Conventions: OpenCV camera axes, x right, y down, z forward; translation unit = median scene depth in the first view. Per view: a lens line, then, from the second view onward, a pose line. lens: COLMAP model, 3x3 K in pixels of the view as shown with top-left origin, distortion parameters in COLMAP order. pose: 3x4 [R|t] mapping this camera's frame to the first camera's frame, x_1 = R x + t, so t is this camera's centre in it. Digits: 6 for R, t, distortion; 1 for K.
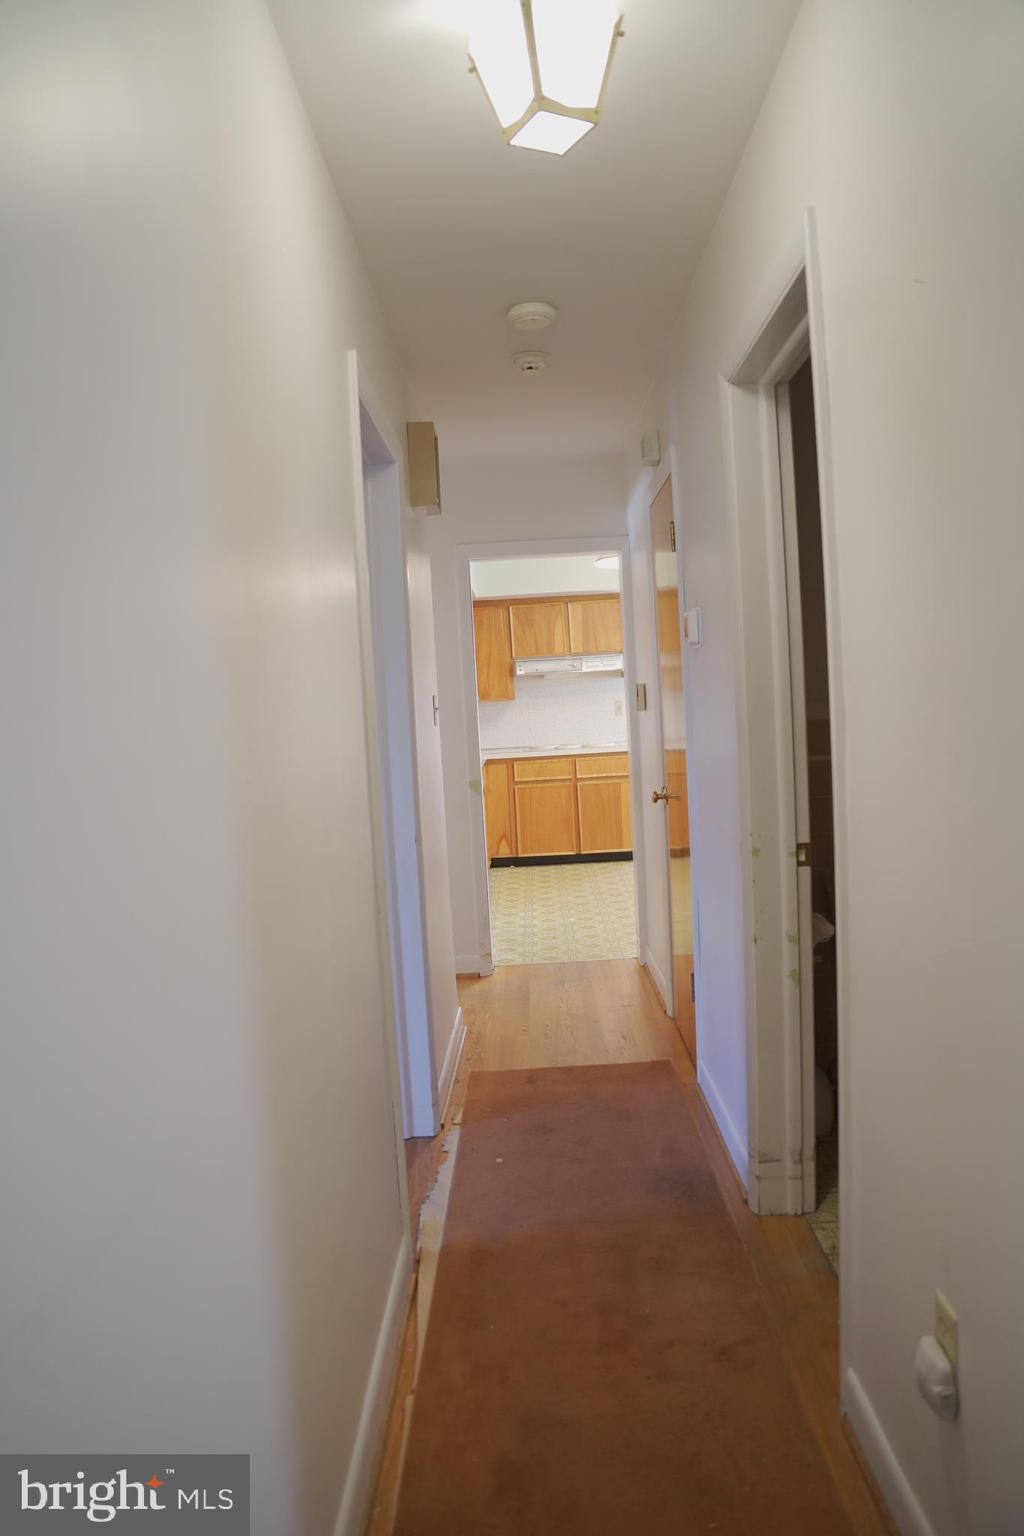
lens RADIAL K [[1069.4, 0, 512.0], [0, 1069.4, 768.0], [0, 0, 1]] dist [-0.176802, 0.130440]
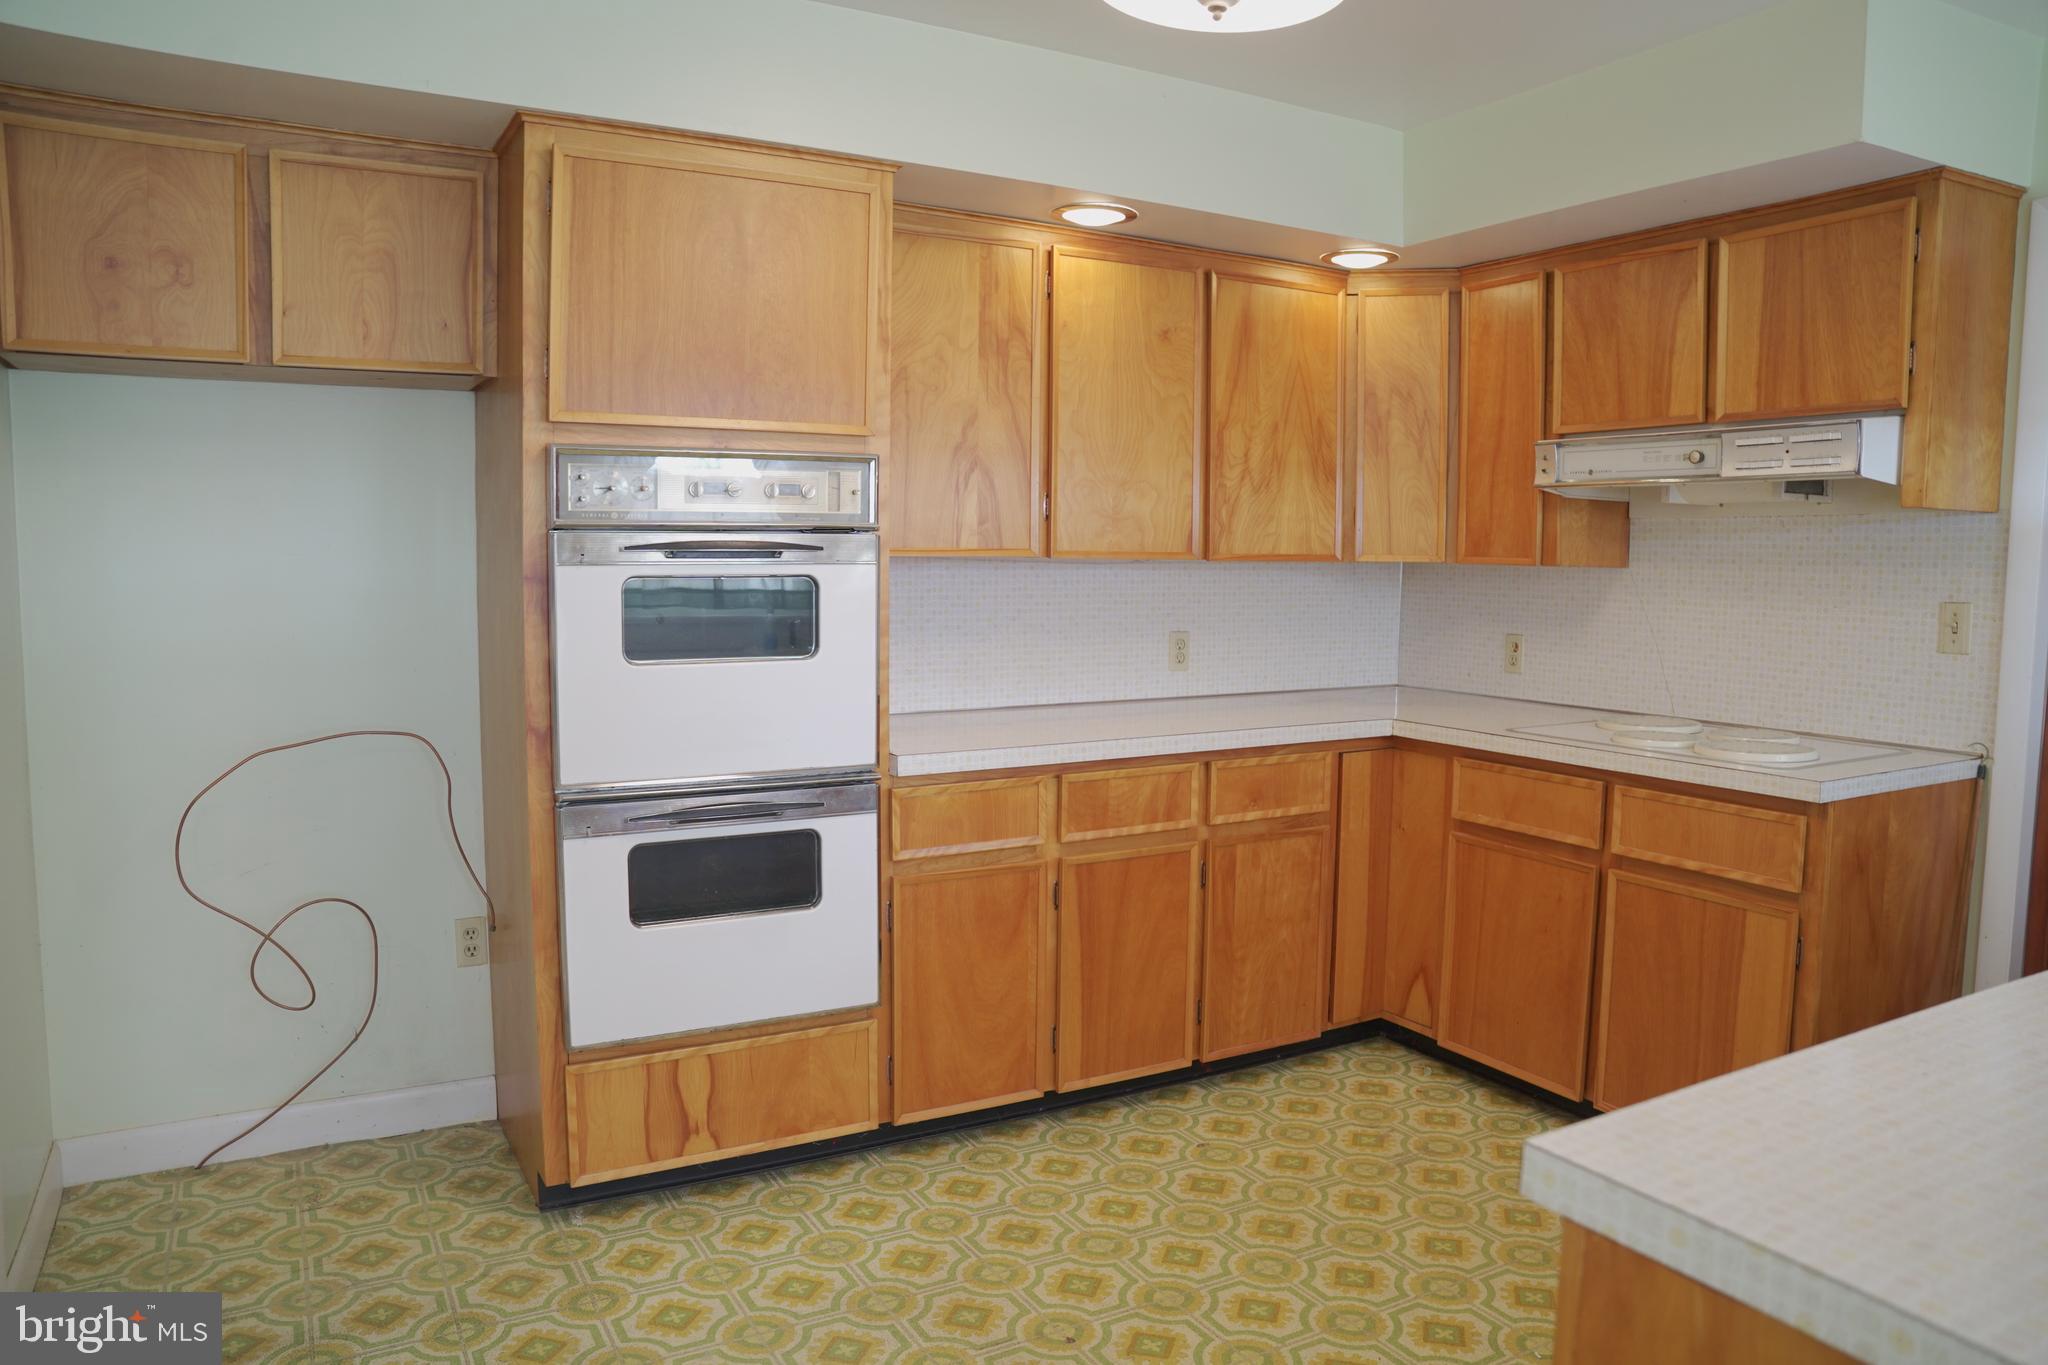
lens RADIAL K [[1425.9, 0, 1024.0], [0, 1425.9, 682.5], [0, 0, 1]] dist [-0.176802, 0.130440]
pose [[0.489782, 0.138806, -0.860725, 0.289952], [-0.098180, 0.989746, 0.103745, -0.057372], [0.866299, 0.033693, 0.498387, 0.664611]]
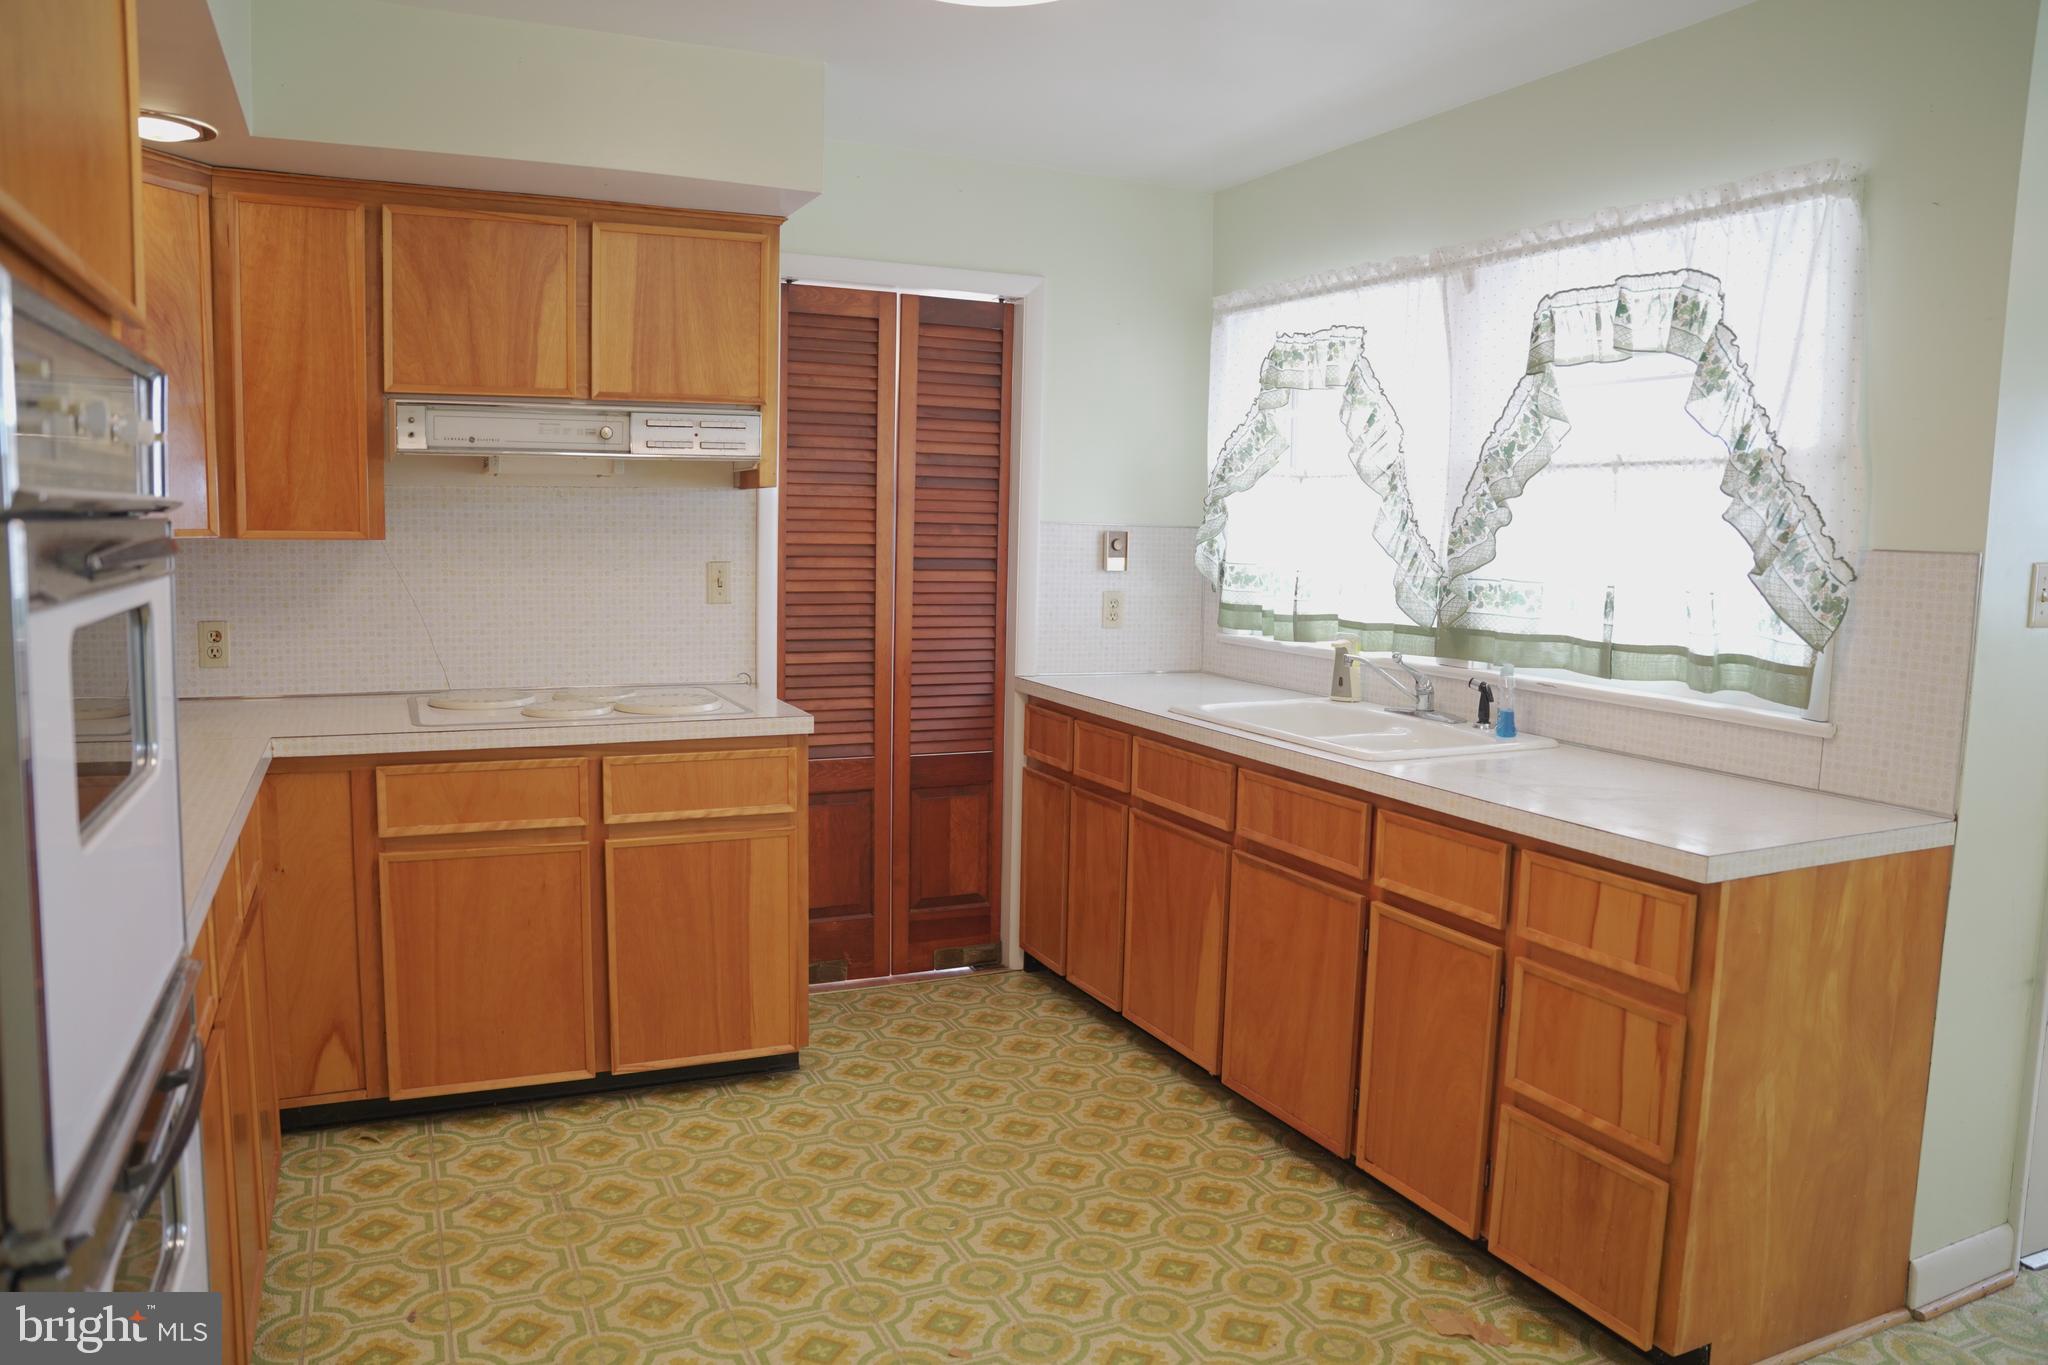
lens RADIAL K [[1425.9, 0, 1024.0], [0, 1425.9, 682.5], [0, 0, 1]] dist [-0.176802, 0.130440]
pose [[0.900375, 0.026013, 0.434337, -0.002670], [-0.040834, 0.998857, 0.024826, -0.042082], [-0.433195, -0.040088, 0.900408, 0.598983]]
